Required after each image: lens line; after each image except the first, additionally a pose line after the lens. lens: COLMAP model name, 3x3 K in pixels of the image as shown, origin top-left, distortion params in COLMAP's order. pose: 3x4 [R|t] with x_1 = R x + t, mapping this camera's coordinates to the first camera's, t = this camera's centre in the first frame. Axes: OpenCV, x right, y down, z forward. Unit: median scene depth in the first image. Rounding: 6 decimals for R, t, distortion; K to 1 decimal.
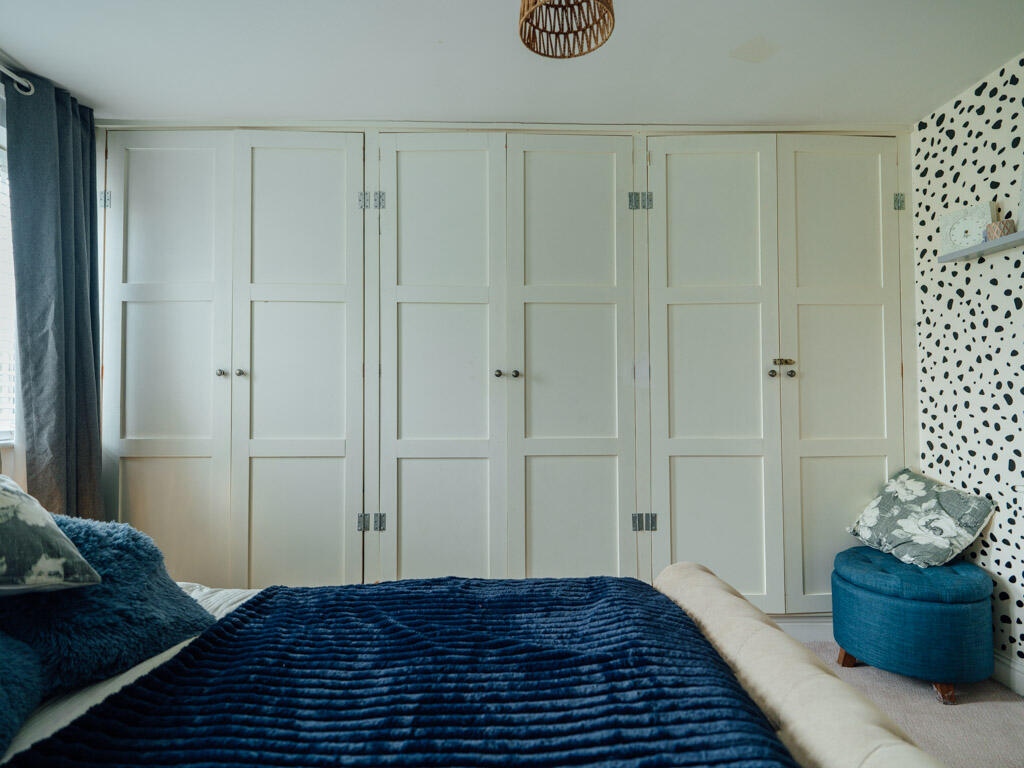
lens RADIAL K [[554.5, 0, 508.3], [0, 554.5, 384.7], [0, 0, 1]] dist [0.004569, -0.002909]
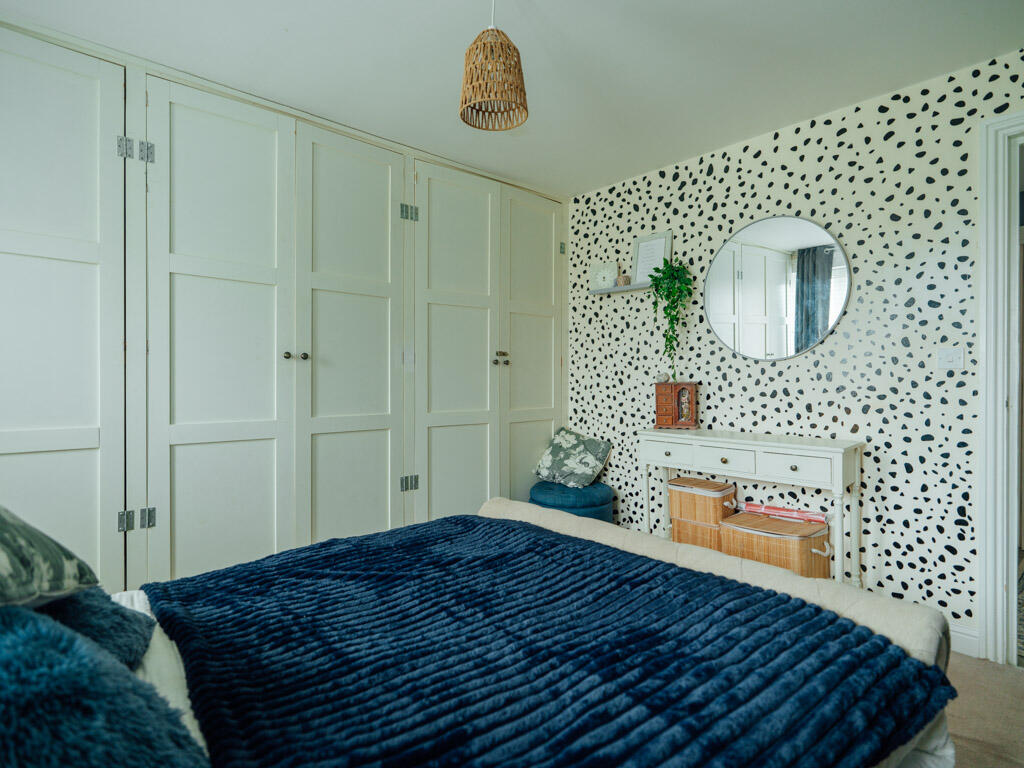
lens RADIAL K [[554.5, 0, 515.6], [0, 554.5, 385.5], [0, 0, 1]] dist [0.004569, -0.002909]
pose [[0.757599, -0.002834, 0.652714, -0.383157], [-0.021055, 0.999364, 0.028776, -0.003214], [-0.652381, -0.035544, 0.757058, -0.056388]]
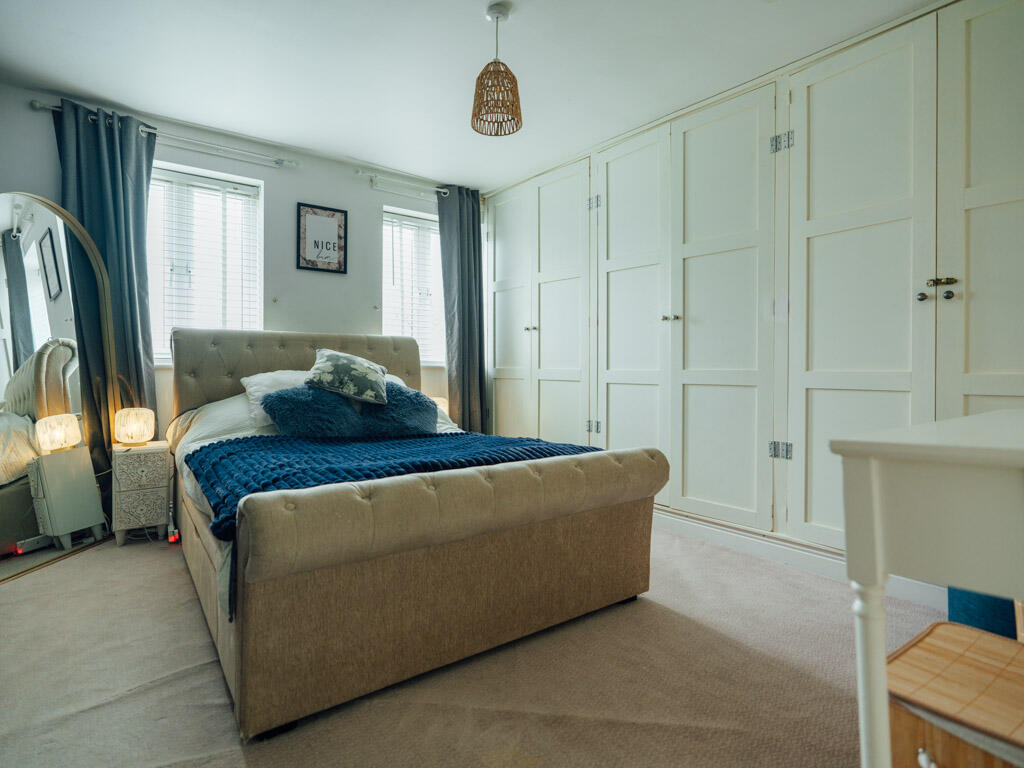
lens RADIAL K [[554.5, 0, 504.1], [0, 554.5, 381.1], [0, 0, 1]] dist [0.004569, -0.002909]
pose [[0.589826, 0.024699, -0.807152, 0.825918], [0.011145, 0.999188, 0.038720, 0.073261], [0.807453, -0.031834, 0.589072, -0.046923]]
